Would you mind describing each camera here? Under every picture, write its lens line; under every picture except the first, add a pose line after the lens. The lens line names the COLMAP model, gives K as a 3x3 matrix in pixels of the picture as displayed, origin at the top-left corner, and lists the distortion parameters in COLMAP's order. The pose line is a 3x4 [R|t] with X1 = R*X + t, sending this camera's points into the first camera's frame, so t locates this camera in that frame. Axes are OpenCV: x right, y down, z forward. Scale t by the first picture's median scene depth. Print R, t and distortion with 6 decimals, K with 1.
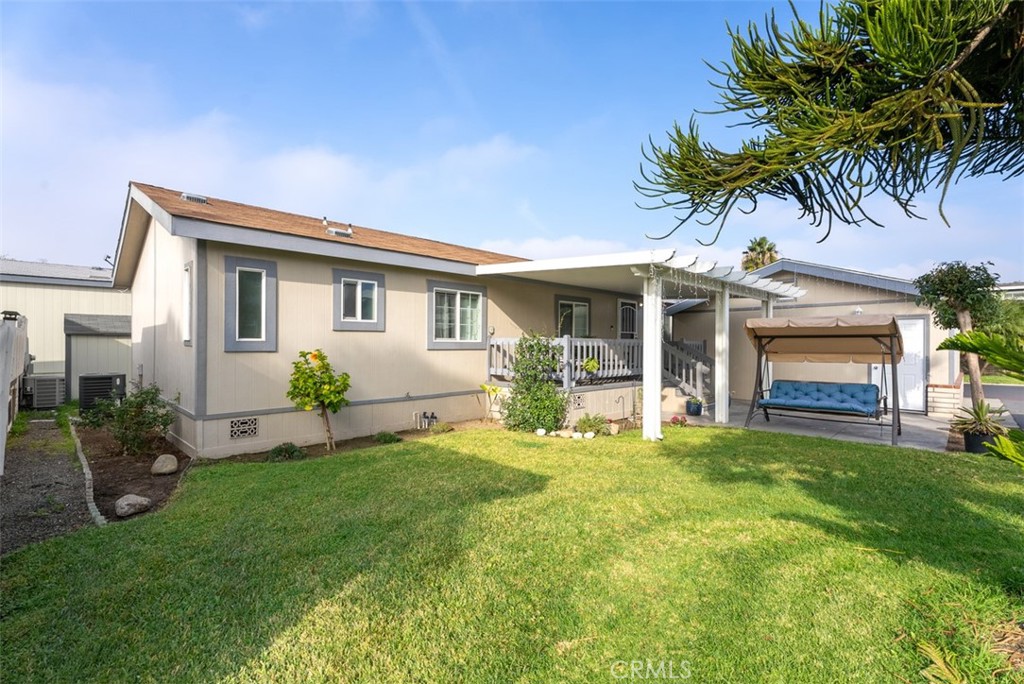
lens RADIAL K [[458.2, 0, 517.6], [0, 458.2, 346.8], [0, 0, 1]] dist [0.002459, -0.003486]
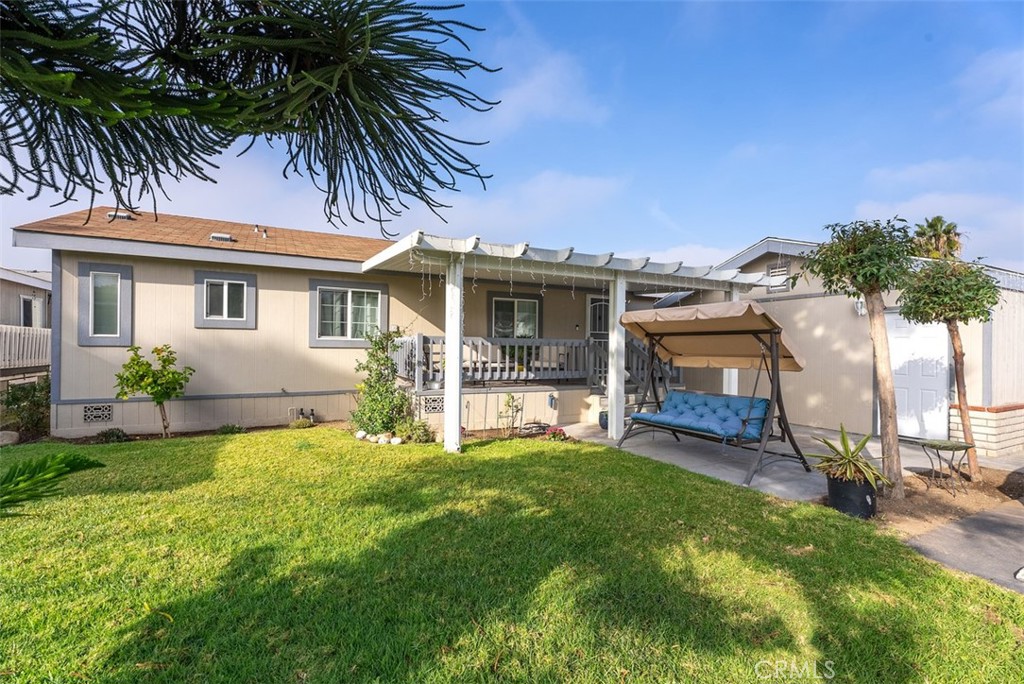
lens RADIAL K [[458.2, 0, 516.6], [0, 458.2, 345.1], [0, 0, 1]] dist [0.002459, -0.003486]
pose [[0.956106, 0.006499, -0.292949, 0.556940], [-0.009943, 0.999898, -0.010269, 0.007616], [0.292853, 0.012731, 0.956073, 0.167647]]
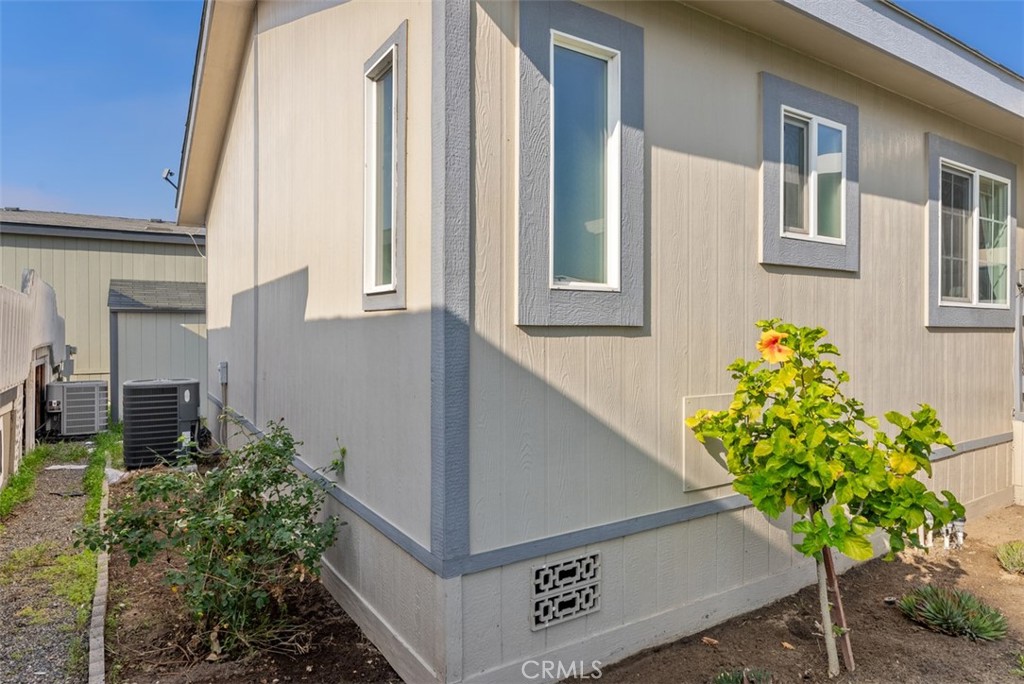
lens RADIAL K [[613.5, 0, 512.6], [0, 613.5, 342.8], [0, 0, 1]] dist [0.000133, 0.001932]
pose [[0.975047, -0.001046, -0.221994, -0.417987], [0.002700, 0.999971, 0.007147, 0.013531], [0.221980, -0.007569, 0.975022, 0.471885]]
